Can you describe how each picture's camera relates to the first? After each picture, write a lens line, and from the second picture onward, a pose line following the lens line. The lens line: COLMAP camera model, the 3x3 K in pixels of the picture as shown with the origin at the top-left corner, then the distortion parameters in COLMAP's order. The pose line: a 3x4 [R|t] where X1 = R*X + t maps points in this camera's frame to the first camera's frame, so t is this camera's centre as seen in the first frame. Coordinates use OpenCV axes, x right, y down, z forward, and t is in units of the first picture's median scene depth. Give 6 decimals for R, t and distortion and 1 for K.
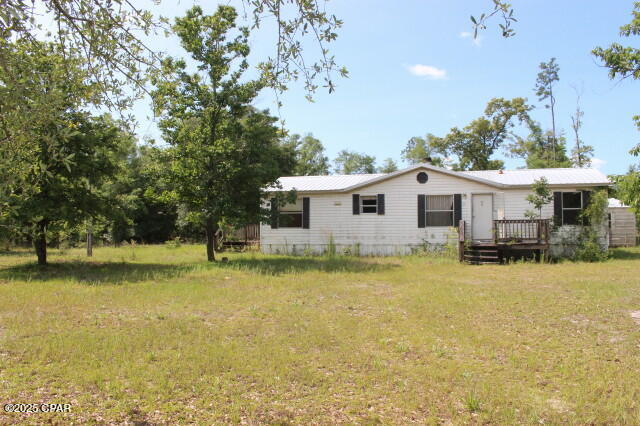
lens RADIAL K [[528.2, 0, 320.0], [0, 528.2, 213.0], [0, 0, 1]] dist [-0.167587, 0.148762]
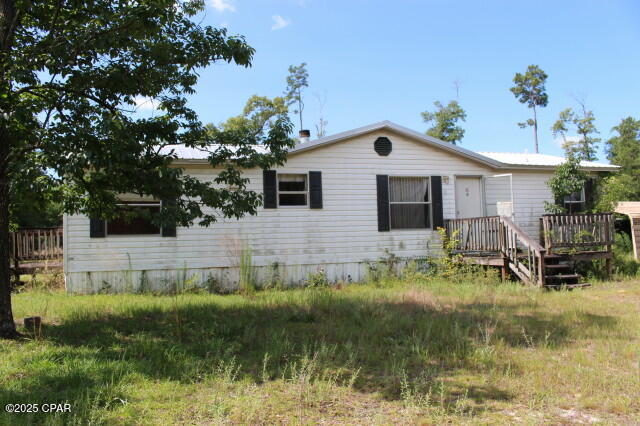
lens RADIAL K [[528.2, 0, 320.0], [0, 528.2, 213.0], [0, 0, 1]] dist [-0.167587, 0.148762]
pose [[0.837841, 0.009586, 0.545830, -0.200173], [0.005556, 0.999644, -0.026085, 0.024234], [-0.545886, 0.024887, 0.837490, 0.598310]]
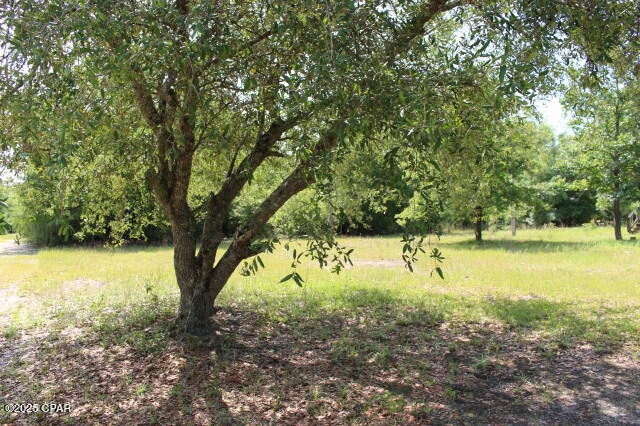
lens RADIAL K [[536.7, 0, 320.9], [0, 536.7, 220.7], [0, 0, 1]] dist [-0.084236, 0.011866]
pose [[0.717413, -0.007909, -0.696603, 0.106589], [0.037710, 0.998910, 0.027495, -0.004802], [0.695627, -0.045994, 0.716929, -0.233597]]
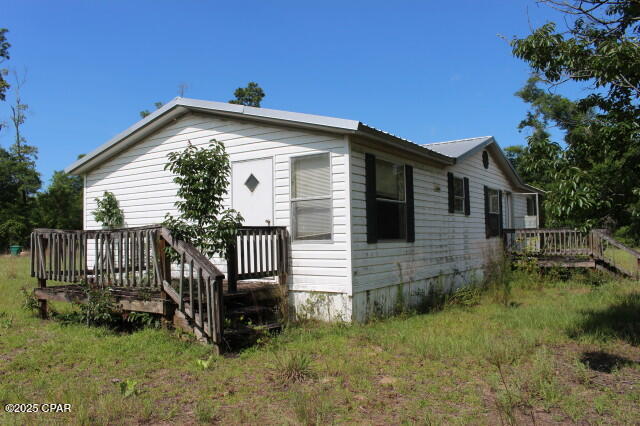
lens RADIAL K [[528.2, 0, 320.0], [0, 528.2, 213.0], [0, 0, 1]] dist [-0.167587, 0.148762]
pose [[0.301722, 0.047098, 0.952232, -0.498857], [-0.019144, 0.998877, -0.043339, 0.030219], [-0.953204, -0.005153, 0.302285, 1.091626]]
